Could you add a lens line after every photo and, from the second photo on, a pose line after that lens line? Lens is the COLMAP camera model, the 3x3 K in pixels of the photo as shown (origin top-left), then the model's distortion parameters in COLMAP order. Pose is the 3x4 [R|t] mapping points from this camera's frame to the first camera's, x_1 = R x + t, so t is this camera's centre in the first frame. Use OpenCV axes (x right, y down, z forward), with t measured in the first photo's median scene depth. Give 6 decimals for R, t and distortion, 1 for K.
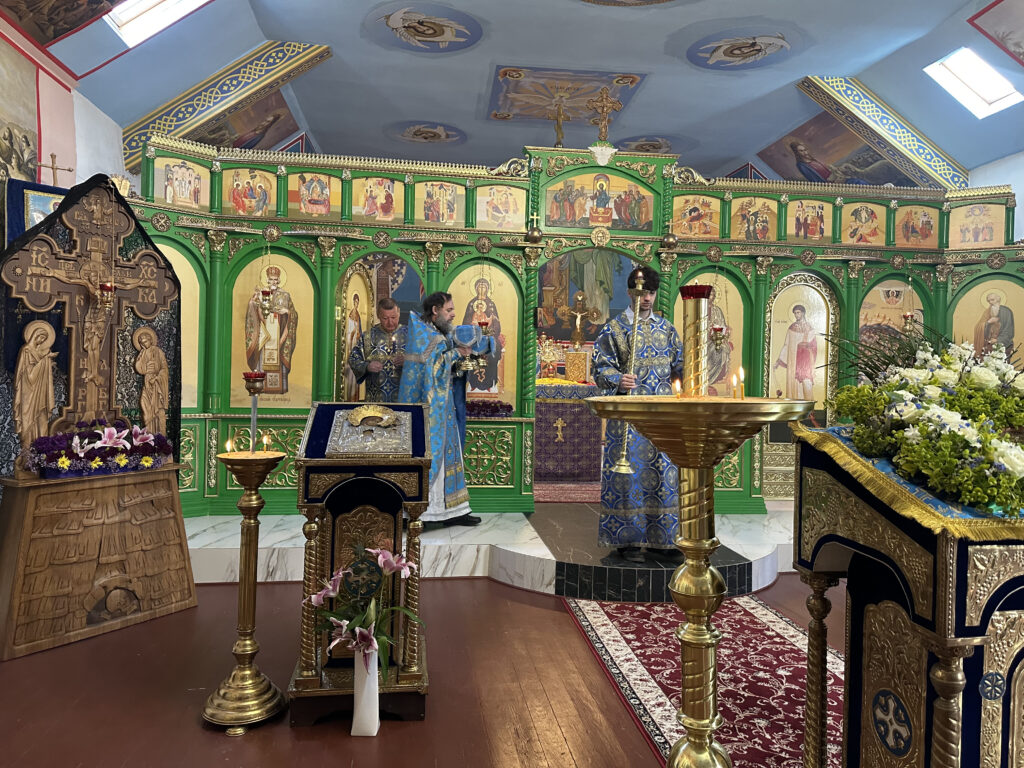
lens RADIAL K [[734.3, 0, 511.8], [0, 734.3, 382.0], [0, 0, 1]] dist [0.012387, -0.025465]
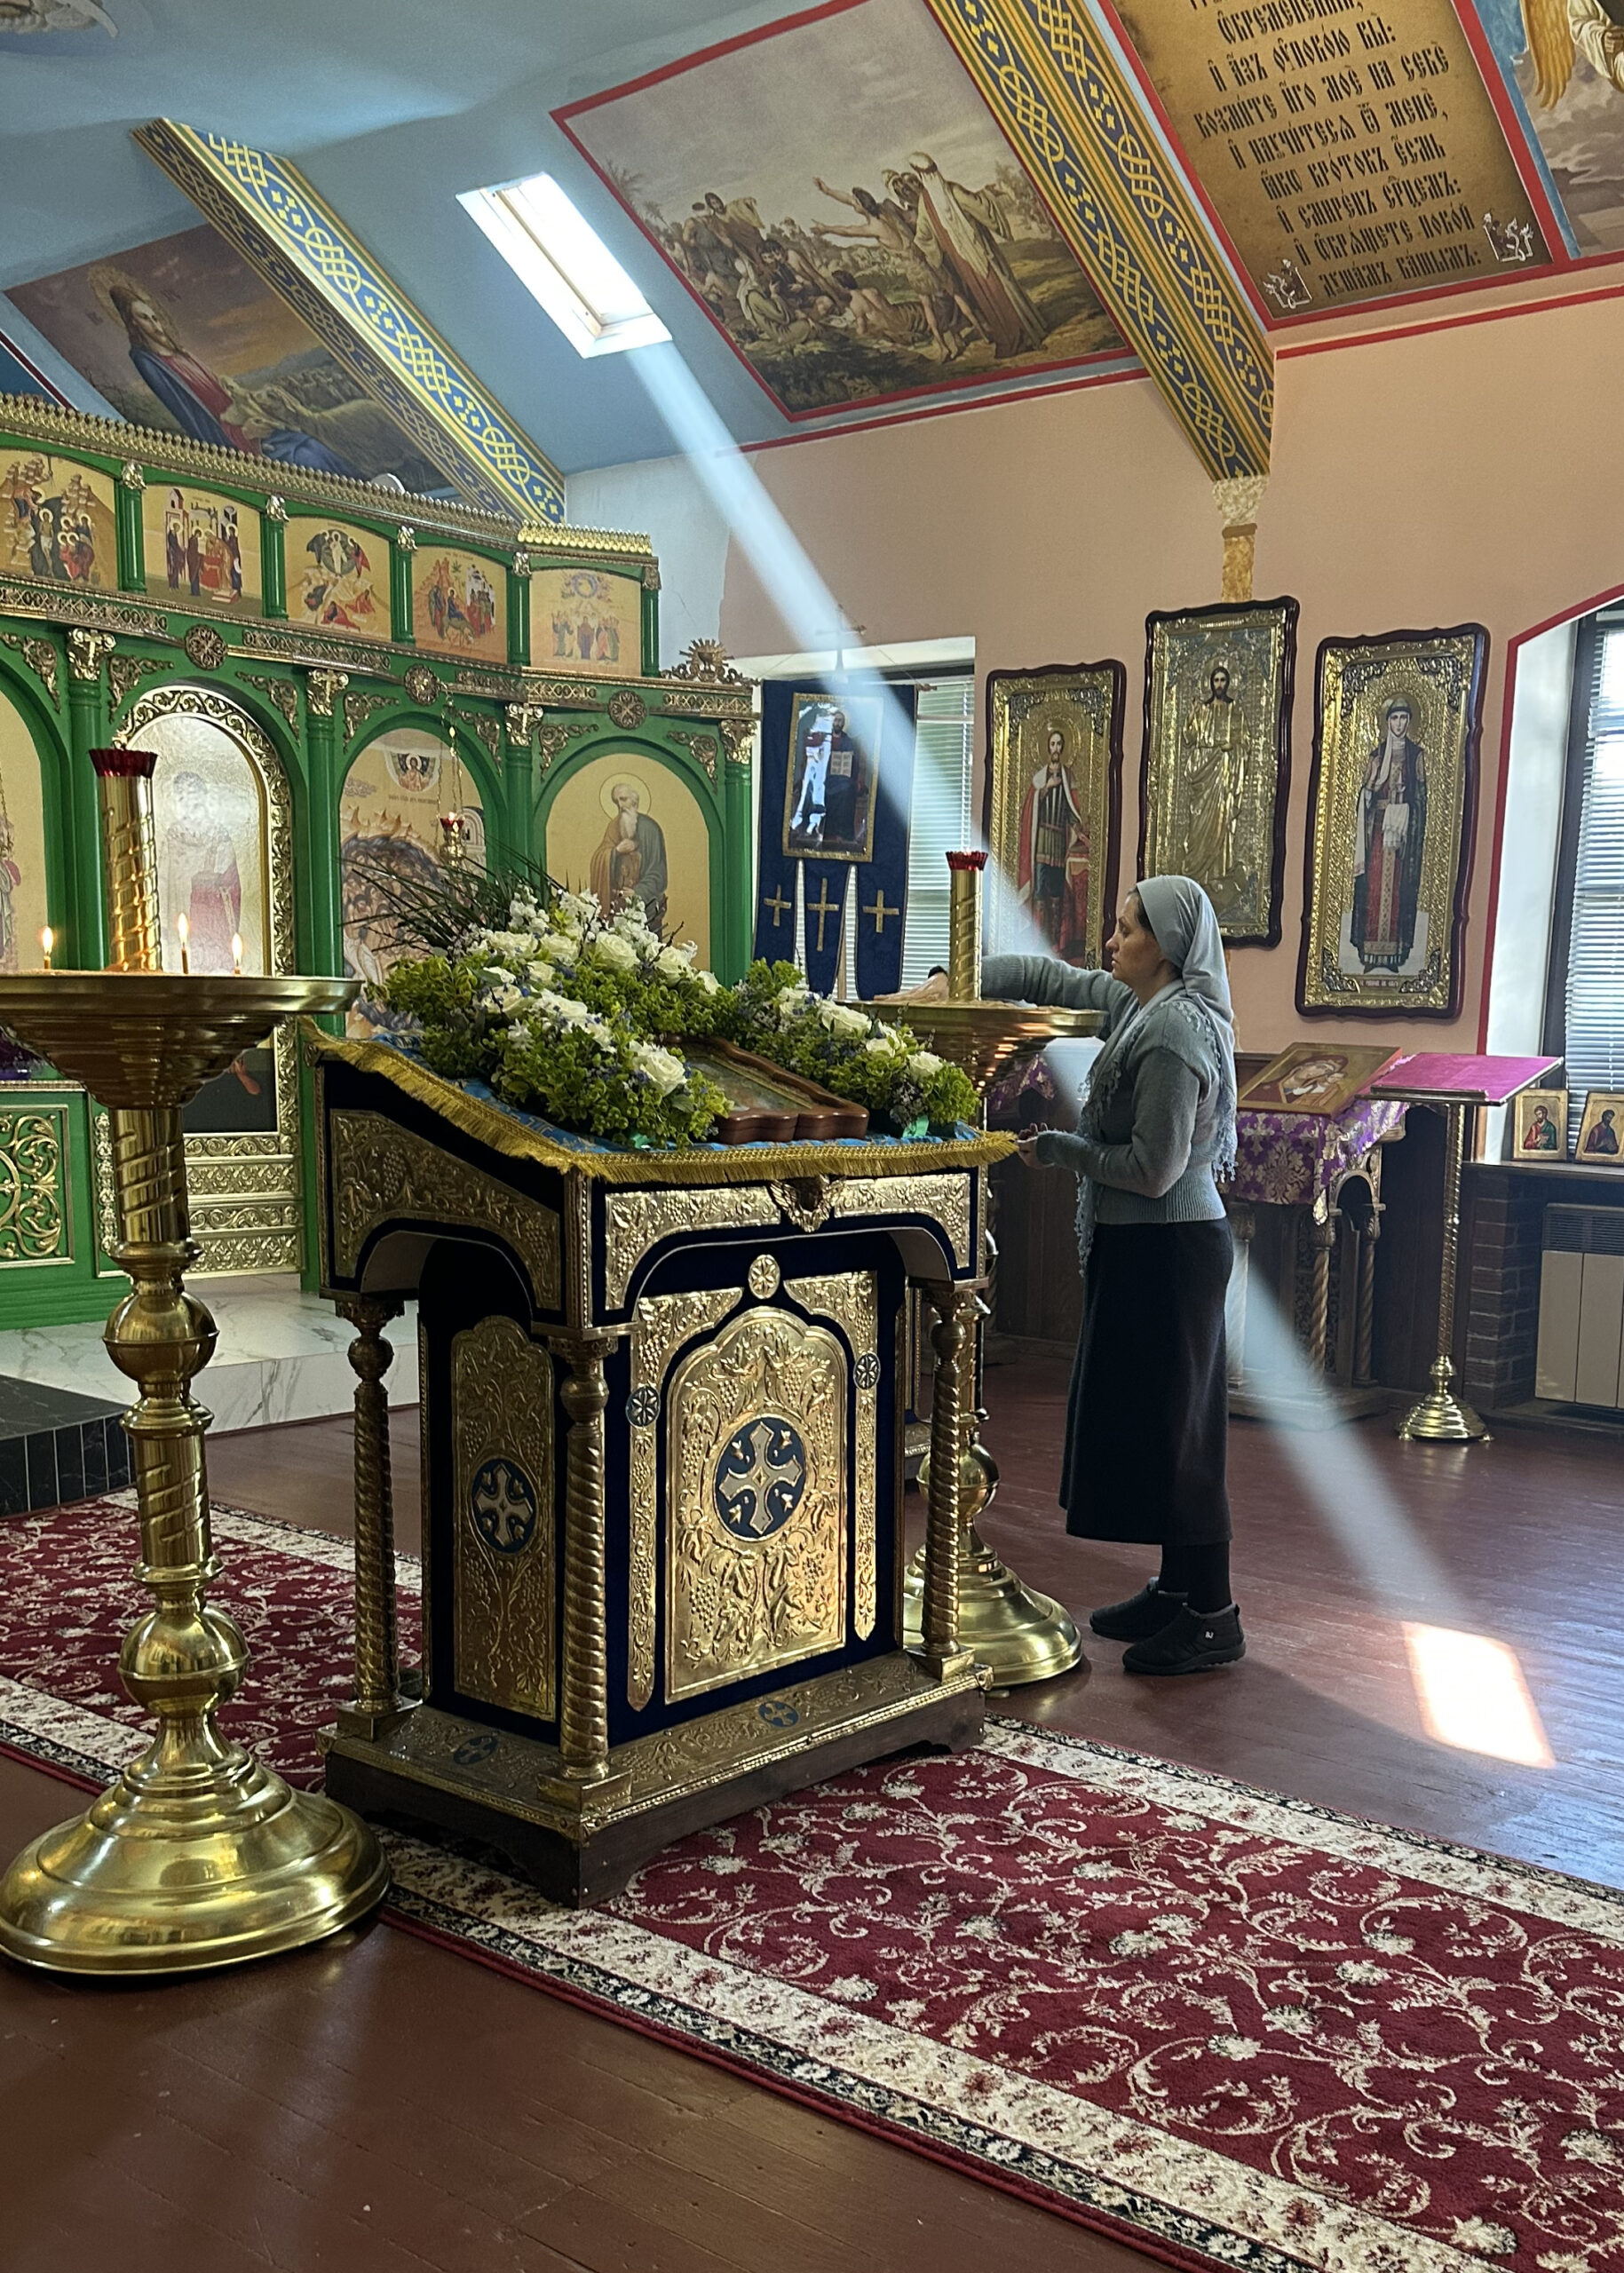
lens RADIAL K [[2156.4, 0, 1122.5], [0, 2156.4, 1346.6], [0, 0, 1]] dist [0.022500, 0.000000]
pose [[0.694841, -0.105154, 0.711434, -0.110563], [-0.010212, 0.987710, 0.155963, 0.010581], [-0.719091, -0.115635, 0.685228, -0.167429]]
